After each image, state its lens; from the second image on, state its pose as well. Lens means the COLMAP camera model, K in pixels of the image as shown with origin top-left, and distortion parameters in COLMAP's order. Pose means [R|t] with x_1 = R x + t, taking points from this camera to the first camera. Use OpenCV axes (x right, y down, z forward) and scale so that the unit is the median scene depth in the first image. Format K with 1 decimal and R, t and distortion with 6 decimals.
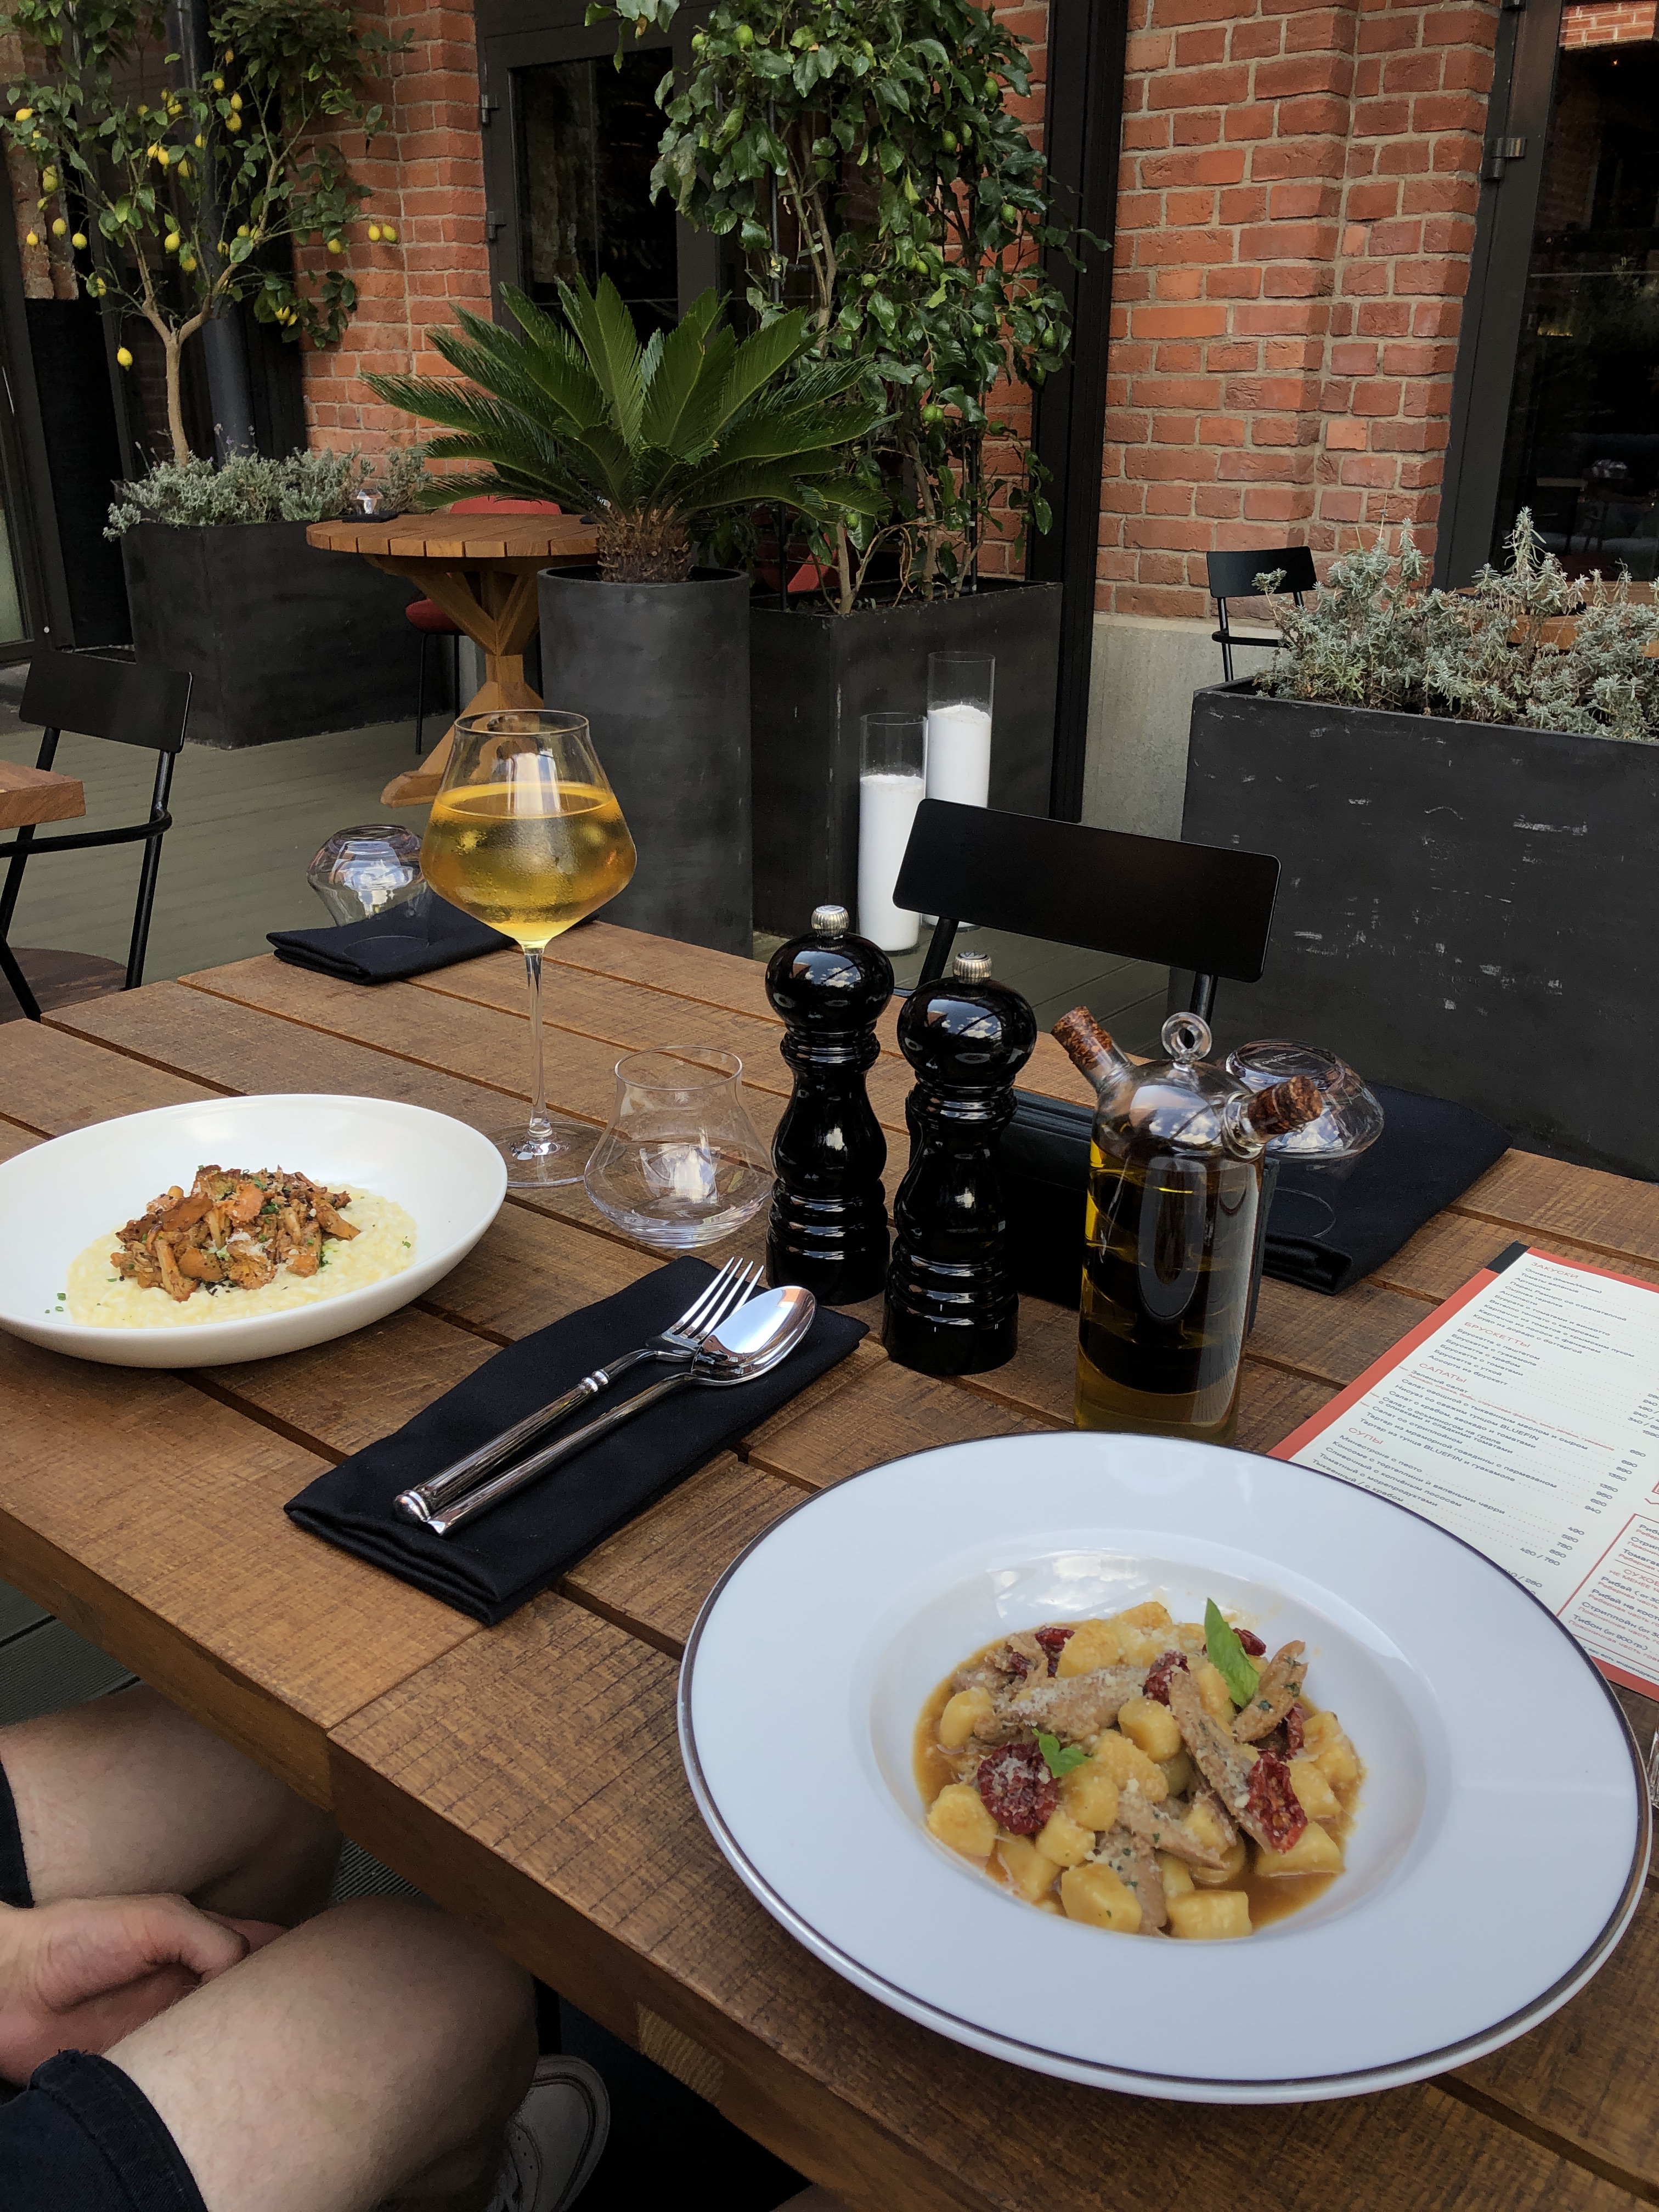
lens RADIAL K [[1750.8, 0, 829.5], [0, 1750.8, 1106.0], [0, 0, 1]] dist [0.003243, -0.105372]
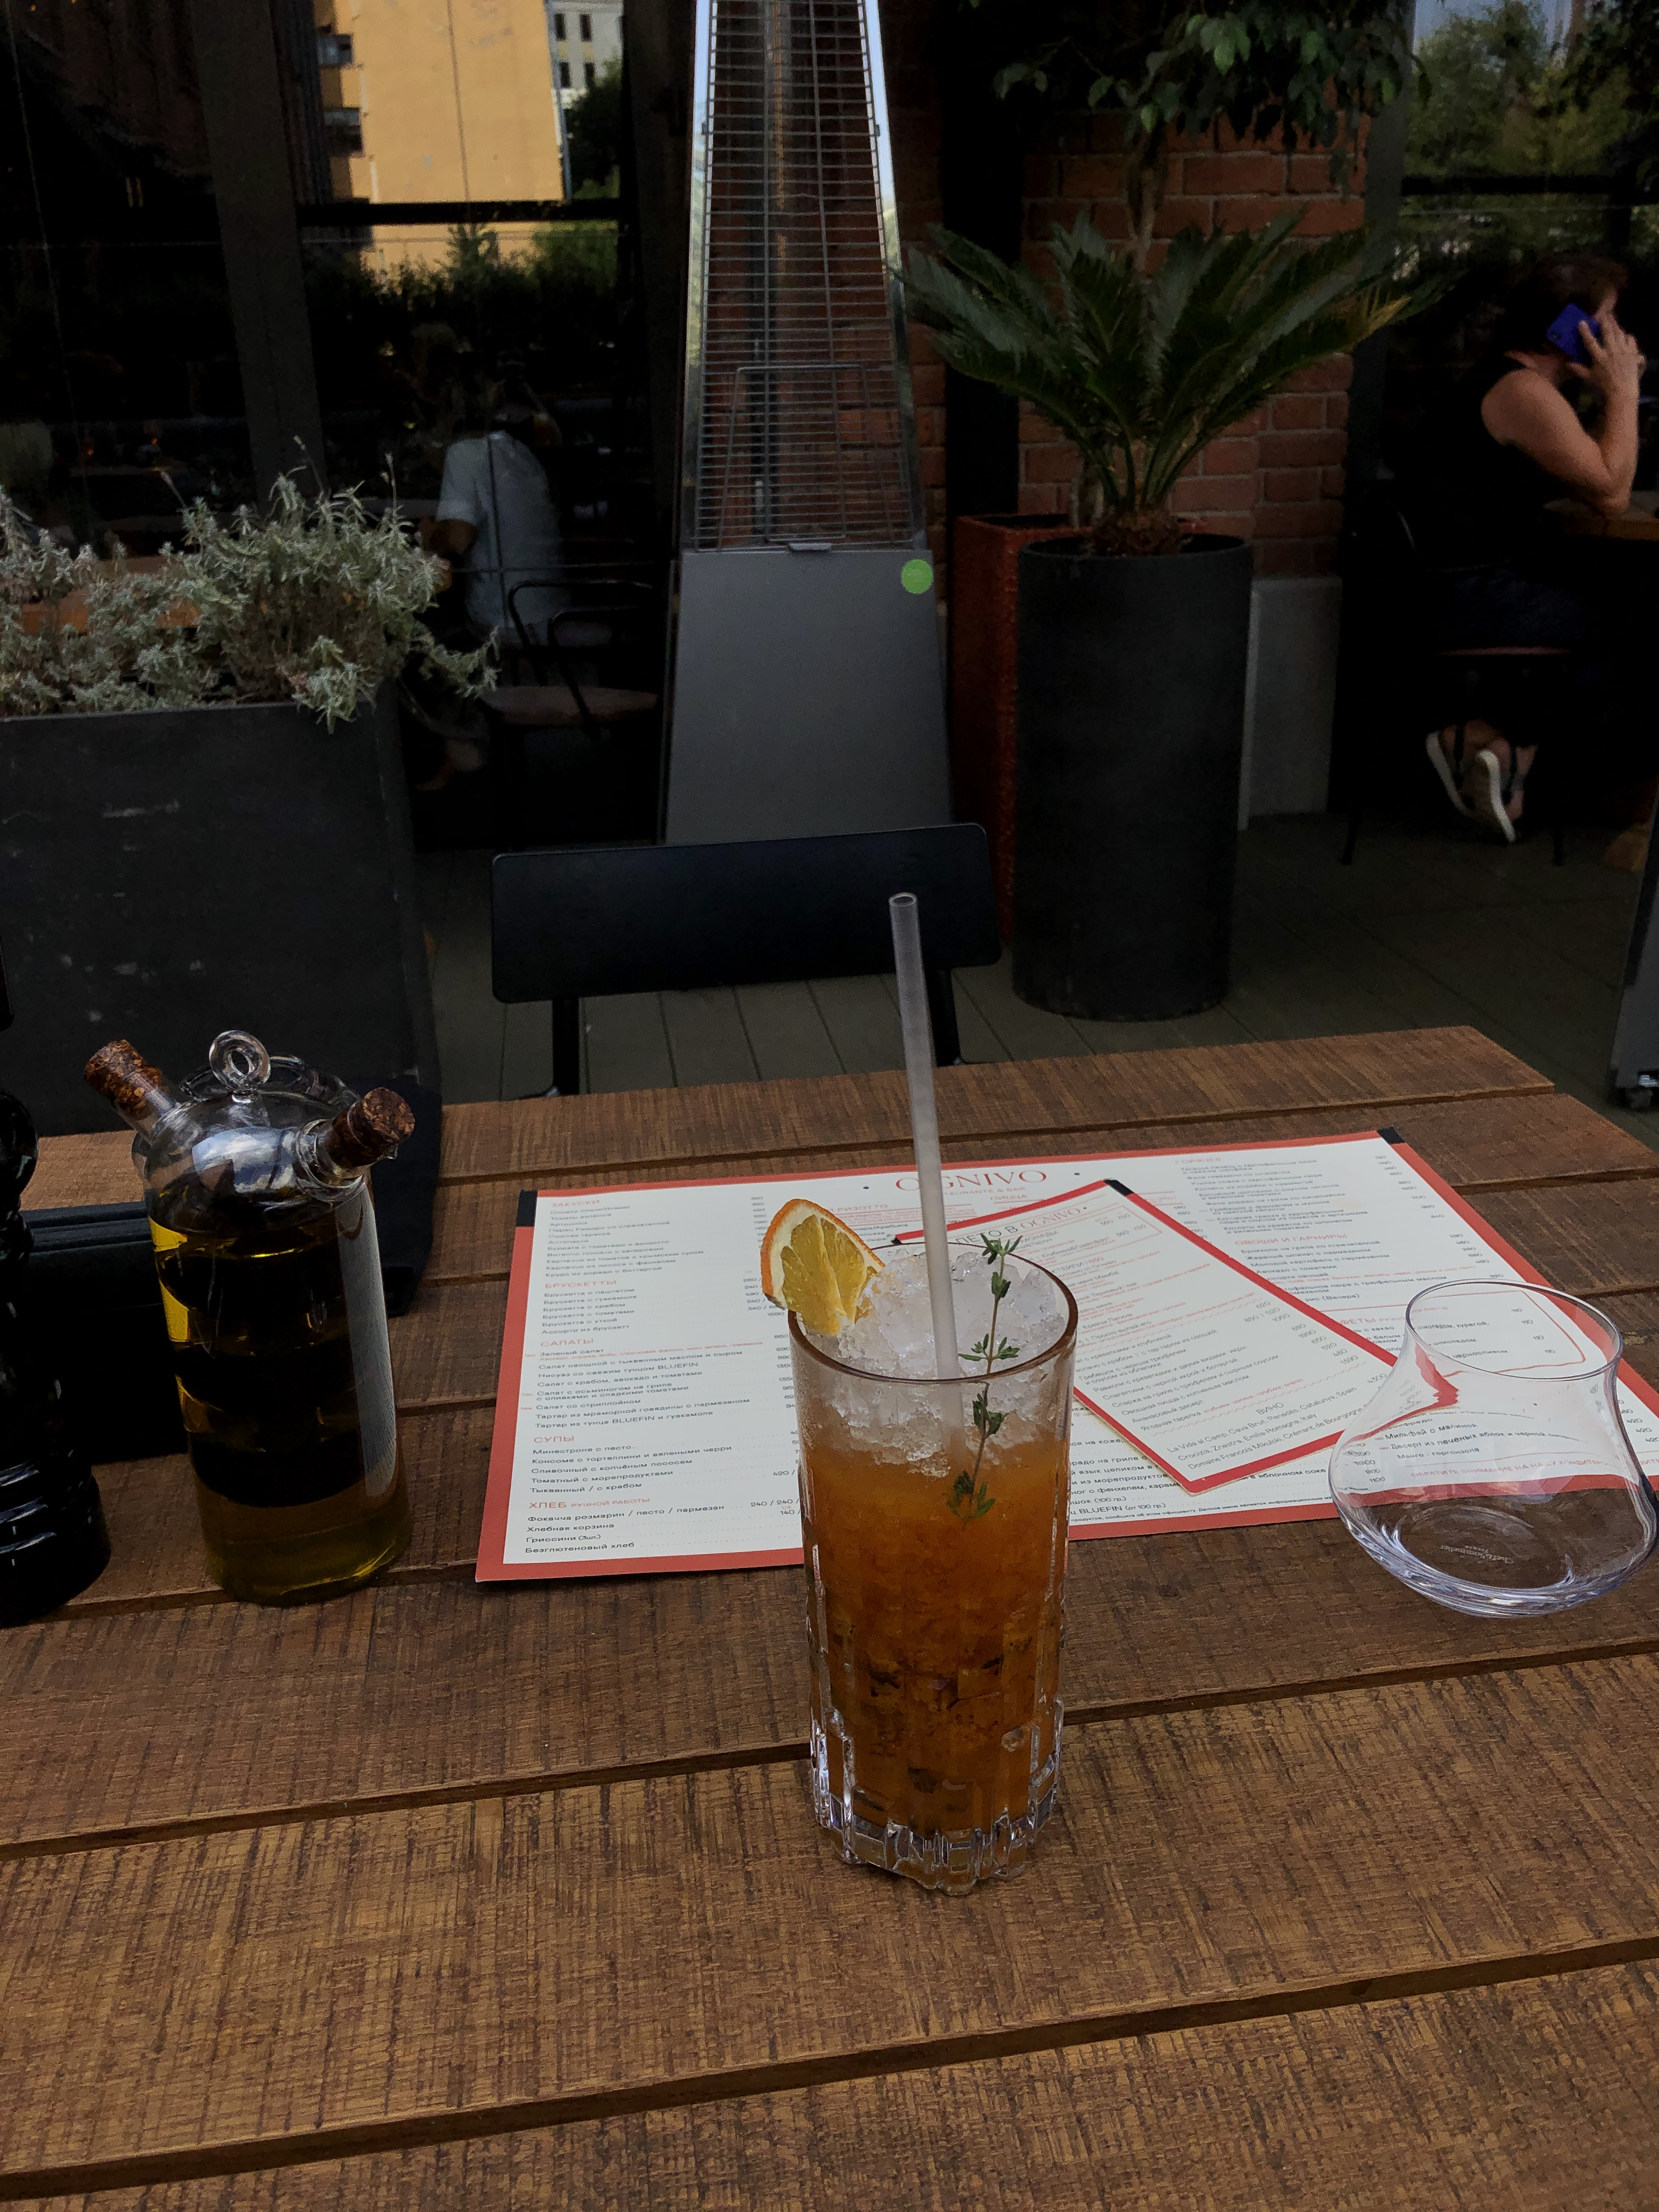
lens RADIAL K [[1750.8, 0, 829.5], [0, 1750.8, 1106.0], [0, 0, 1]] dist [0.003243, -0.105372]
pose [[0.661788, -0.292987, 0.690070, -0.120006], [0.293877, 0.948186, 0.120744, -0.027084], [-0.689691, 0.122889, 0.713600, 0.195059]]
